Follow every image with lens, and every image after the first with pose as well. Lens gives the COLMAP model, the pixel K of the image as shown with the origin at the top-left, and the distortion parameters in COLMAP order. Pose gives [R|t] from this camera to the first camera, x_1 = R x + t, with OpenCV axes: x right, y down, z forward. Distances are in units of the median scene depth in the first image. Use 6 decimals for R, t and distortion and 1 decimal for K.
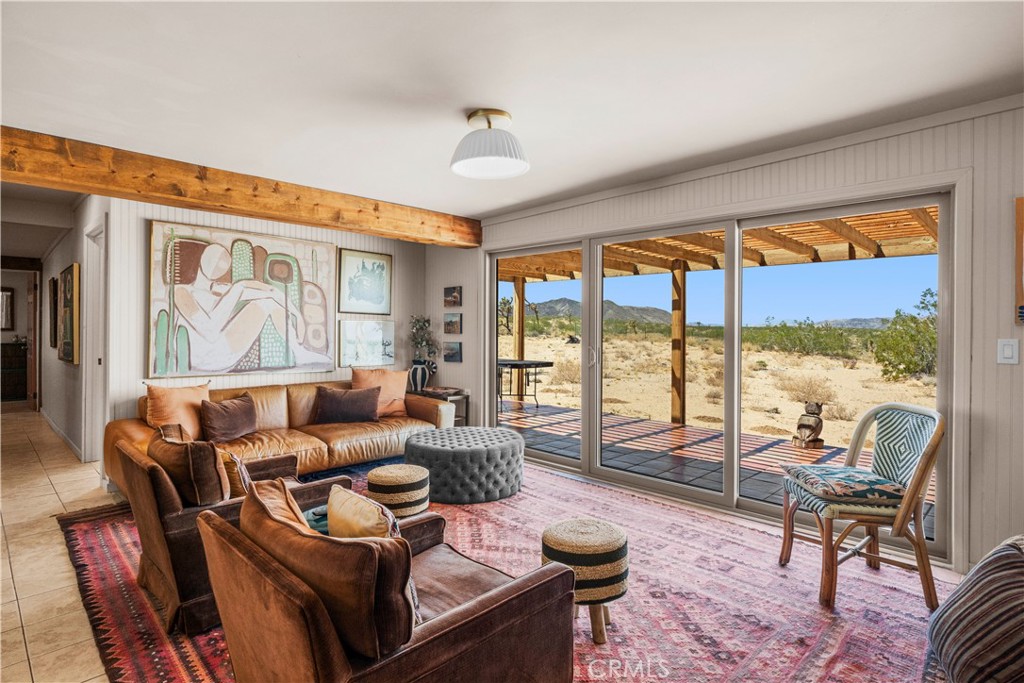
lens RADIAL K [[528.2, 0, 512.8], [0, 528.2, 328.1], [0, 0, 1]] dist [0.000696, -0.000741]
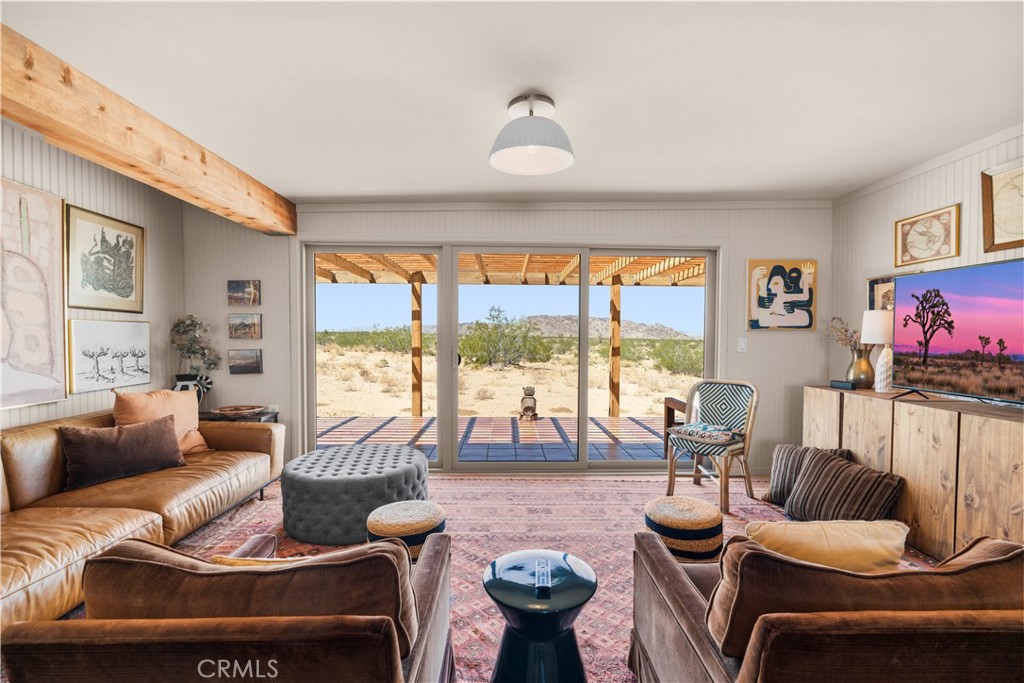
lens RADIAL K [[450.9, 0, 513.6], [0, 450.9, 345.5], [0, 0, 1]] dist [-0.000018, -0.001023]
pose [[0.696297, -0.020715, 0.717455, -0.335066], [0.000394, 0.999594, 0.028479, 0.001016], [-0.717754, -0.019547, 0.696022, 0.240582]]
